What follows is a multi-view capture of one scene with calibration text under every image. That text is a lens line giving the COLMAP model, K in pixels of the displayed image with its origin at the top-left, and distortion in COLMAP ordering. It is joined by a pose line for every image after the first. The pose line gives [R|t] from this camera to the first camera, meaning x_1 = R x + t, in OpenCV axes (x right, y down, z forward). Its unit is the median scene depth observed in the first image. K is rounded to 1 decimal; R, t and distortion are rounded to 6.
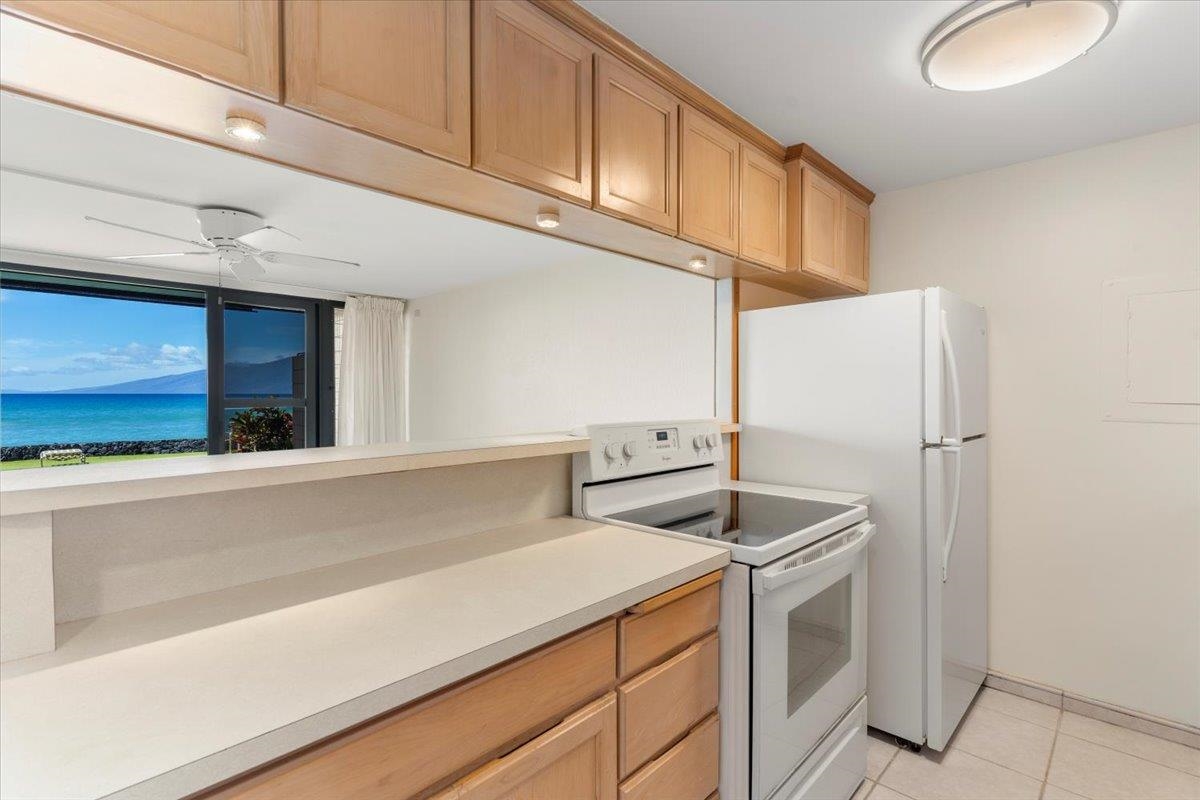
lens RADIAL K [[568.2, 0, 596.9], [0, 568.2, 399.2], [0, 0, 1]] dist [0.001187, -0.000540]
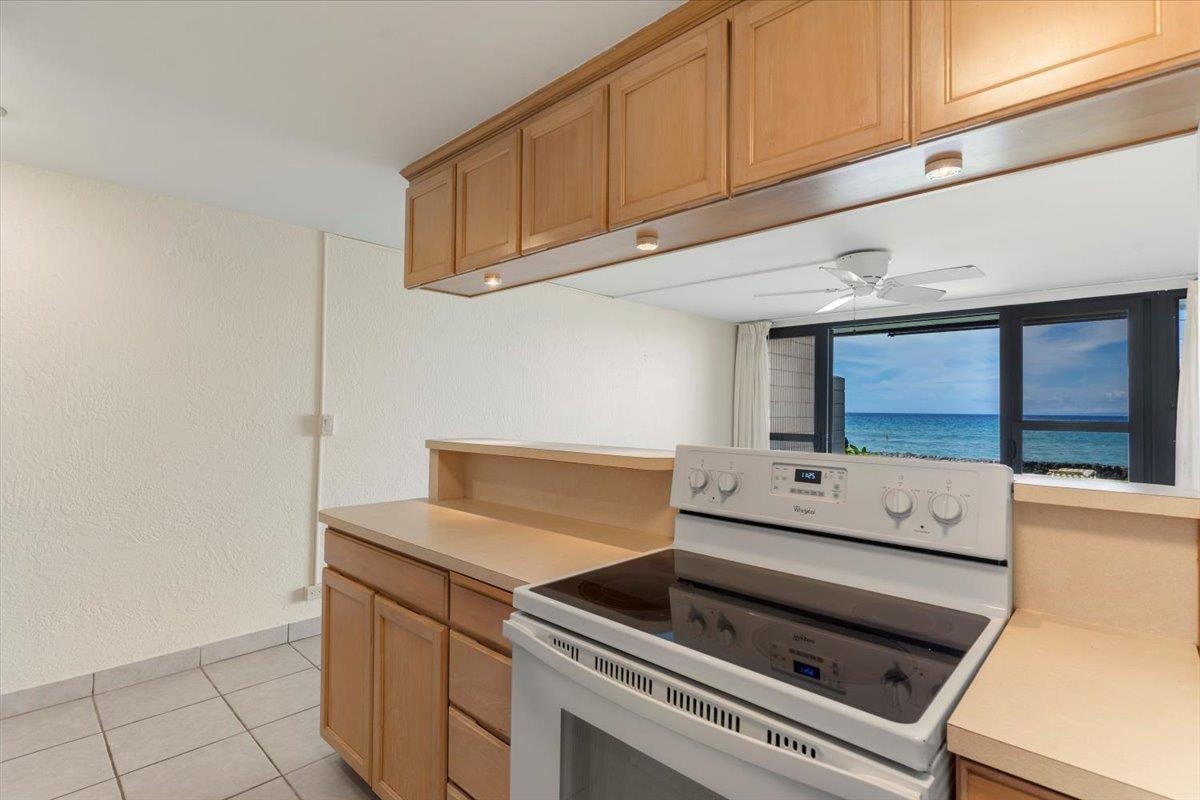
lens RADIAL K [[570.1, 0, 600.0], [0, 570.1, 400.0], [0, 0, 1]] dist [0.000718, 0.000312]
pose [[-0.002449, -0.016755, -0.999857, 0.752524], [-0.020968, 0.999641, -0.016700, -0.007637], [0.999777, 0.020924, -0.002799, 0.729775]]
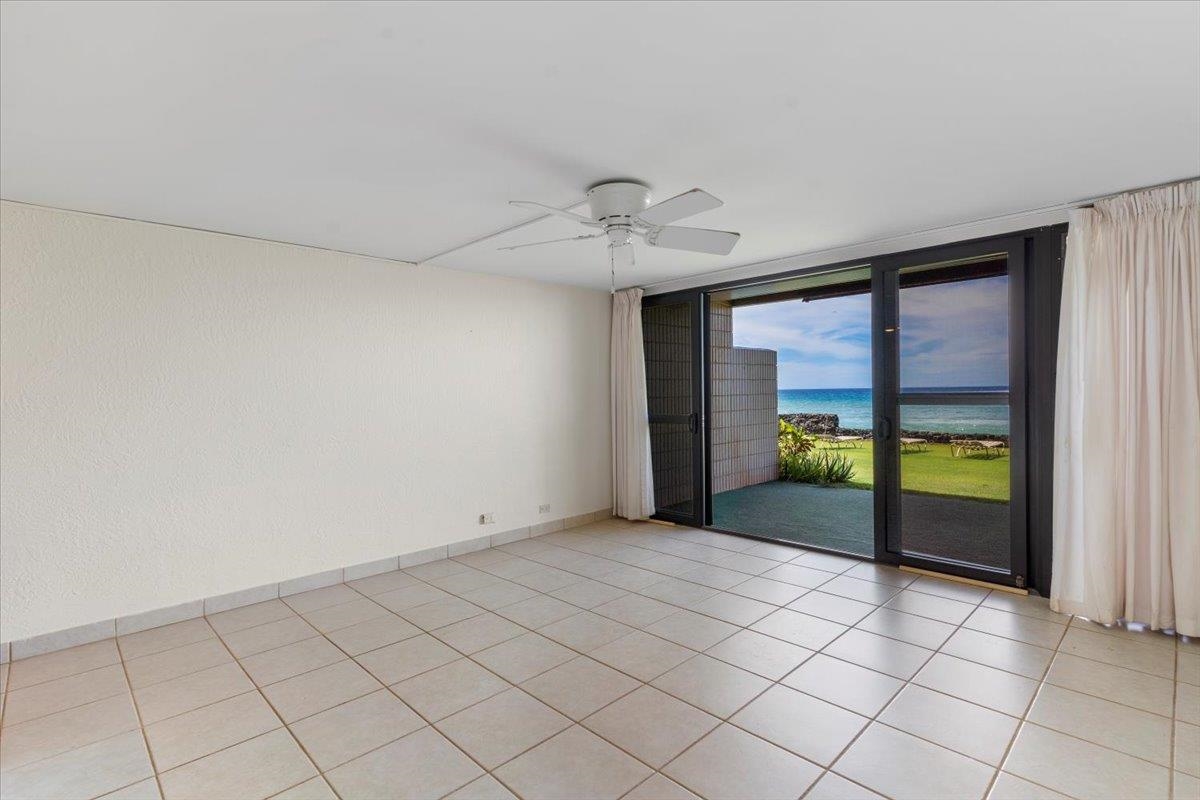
lens RADIAL K [[568.2, 0, 596.9], [0, 568.2, 399.2], [0, 0, 1]] dist [0.001187, -0.000540]
pose [[-0.045463, 0.013545, -0.998874, 0.387064], [0.005260, 0.999897, 0.013319, -0.013510], [0.998952, -0.004649, -0.045530, 1.523844]]
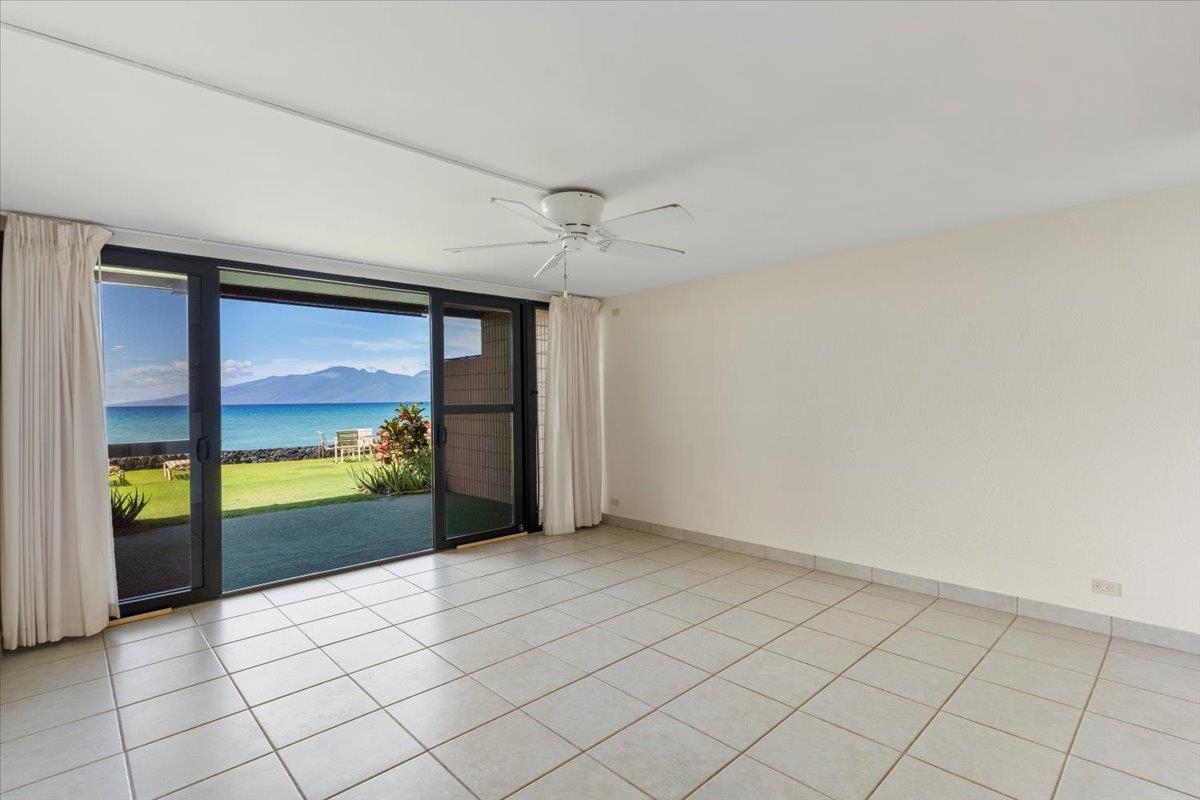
lens RADIAL K [[568.2, 0, 596.9], [0, 568.2, 399.2], [0, 0, 1]] dist [0.001187, -0.000540]
pose [[0.998025, -0.015995, -0.060745, -0.843491], [0.015492, 0.999842, -0.008746, 0.003599], [0.060875, 0.007787, 0.998115, 0.154190]]
